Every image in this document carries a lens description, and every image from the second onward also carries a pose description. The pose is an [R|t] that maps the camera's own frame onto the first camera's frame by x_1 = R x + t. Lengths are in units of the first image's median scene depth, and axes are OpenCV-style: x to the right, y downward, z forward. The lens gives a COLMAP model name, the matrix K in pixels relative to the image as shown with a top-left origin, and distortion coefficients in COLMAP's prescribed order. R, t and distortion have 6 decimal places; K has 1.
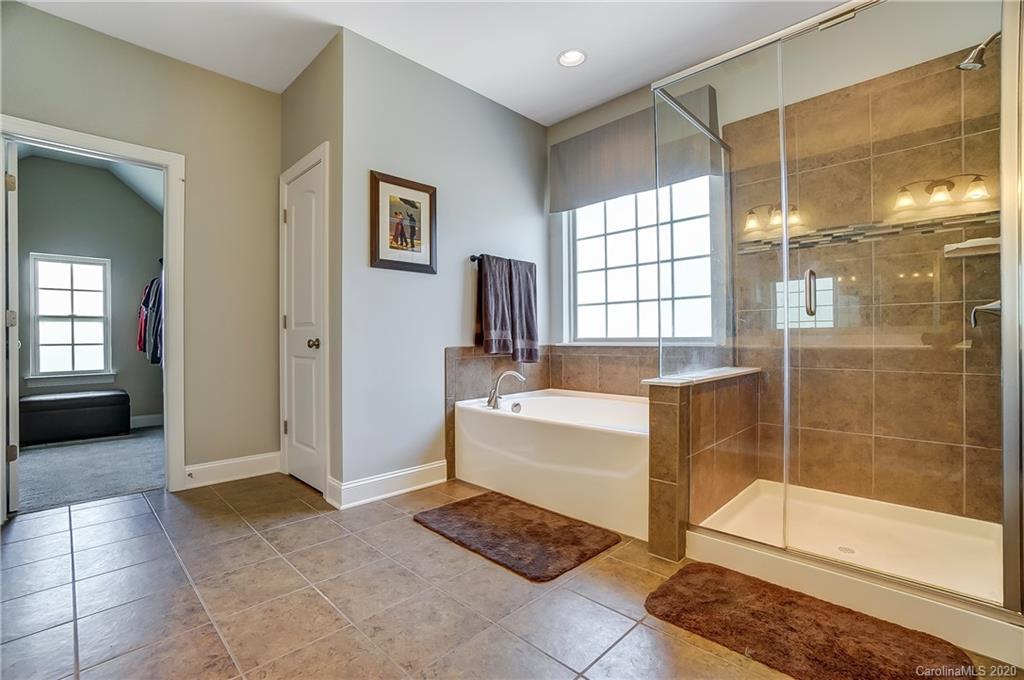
lens RADIAL K [[457.8, 0, 509.7], [0, 457.8, 337.1], [0, 0, 1]] dist [-0.049019, 0.013601]
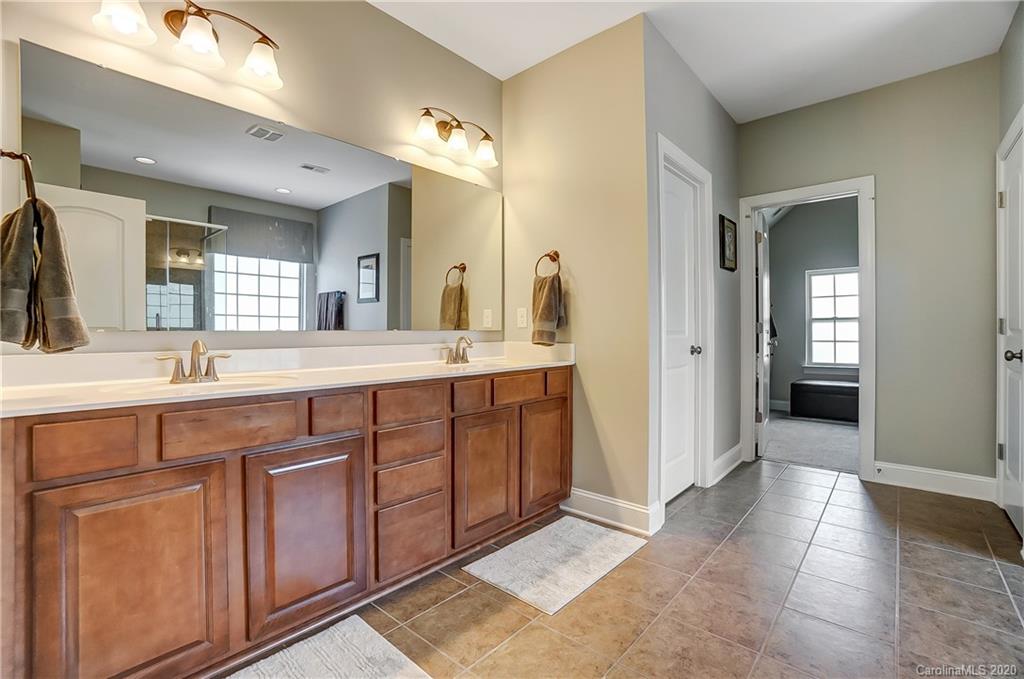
lens RADIAL K [[457.8, 0, 504.3], [0, 457.8, 334.5], [0, 0, 1]] dist [-0.049019, 0.013601]
pose [[0.058353, 0.013698, -0.998202, 0.262931], [0.005906, 0.999884, 0.014066, -0.035049], [0.998279, -0.006716, 0.058266, 0.032090]]
